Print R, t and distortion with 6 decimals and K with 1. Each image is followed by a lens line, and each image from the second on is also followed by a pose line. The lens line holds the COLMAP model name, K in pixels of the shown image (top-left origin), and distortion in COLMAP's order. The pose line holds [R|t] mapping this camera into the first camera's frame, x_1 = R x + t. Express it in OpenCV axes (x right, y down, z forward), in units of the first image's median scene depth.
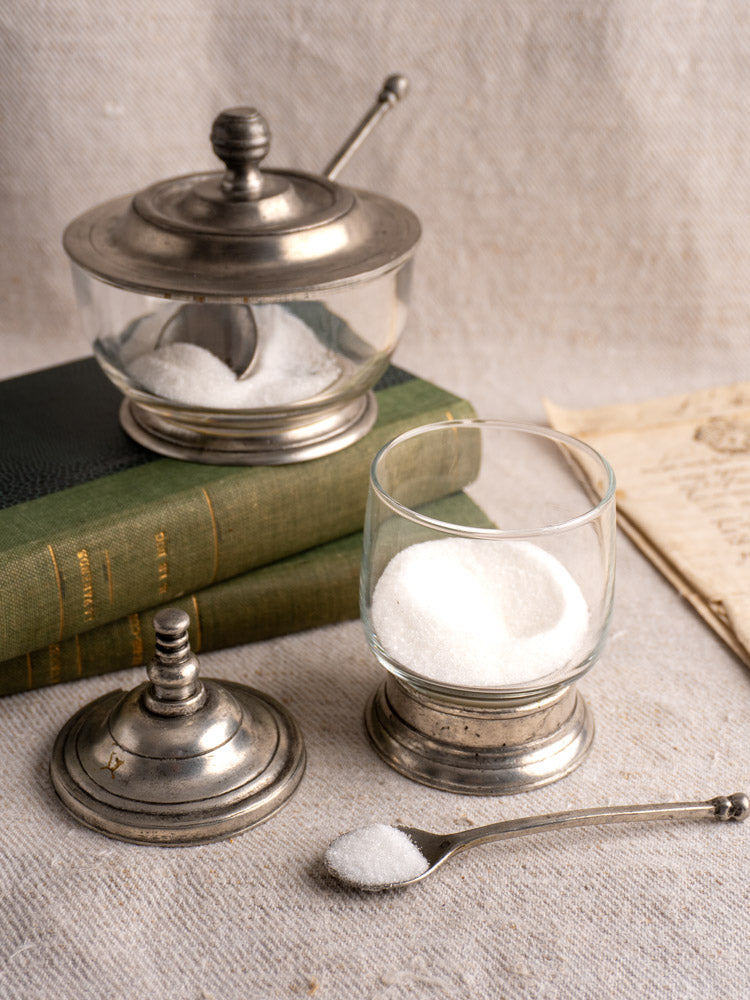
lens RADIAL K [[1823.8, 0, 384.1], [0, 1823.8, 502.9], [0, 0, 1]] dist [0.167156, 0.000000]
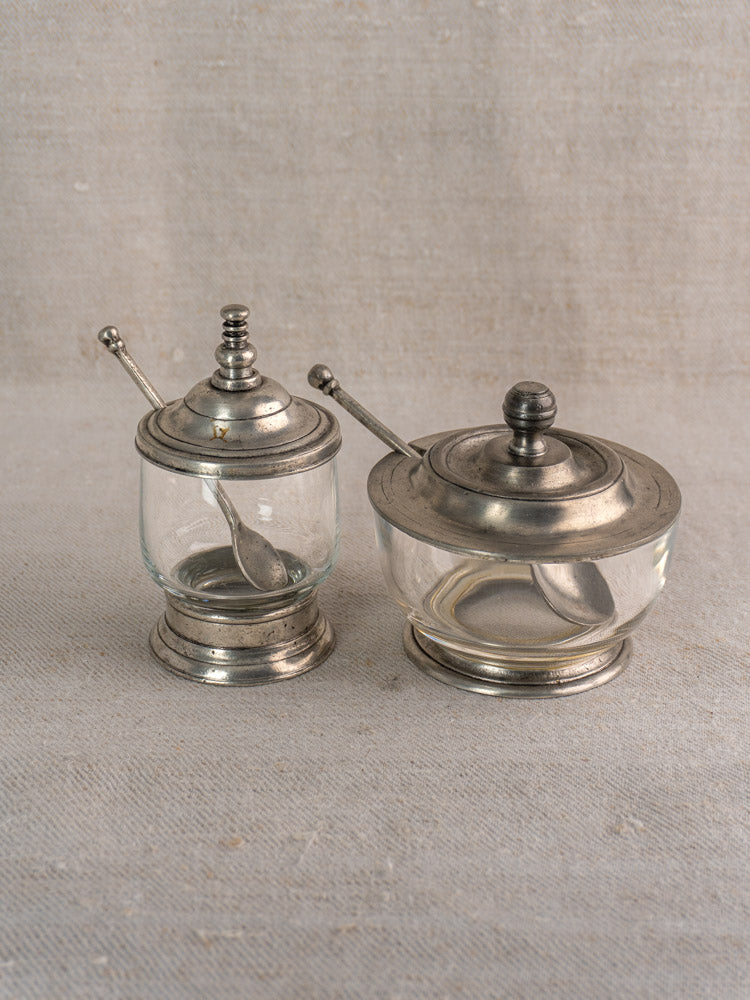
lens RADIAL K [[1823.8, 0, 373.7], [0, 1823.8, 504.7], [0, 0, 1]] dist [0.167156, 0.000000]
pose [[0.999924, -0.010026, 0.007221, 0.042595], [0.010541, 0.997106, -0.075286, 0.116150], [-0.006445, 0.075356, 0.997136, -0.237513]]
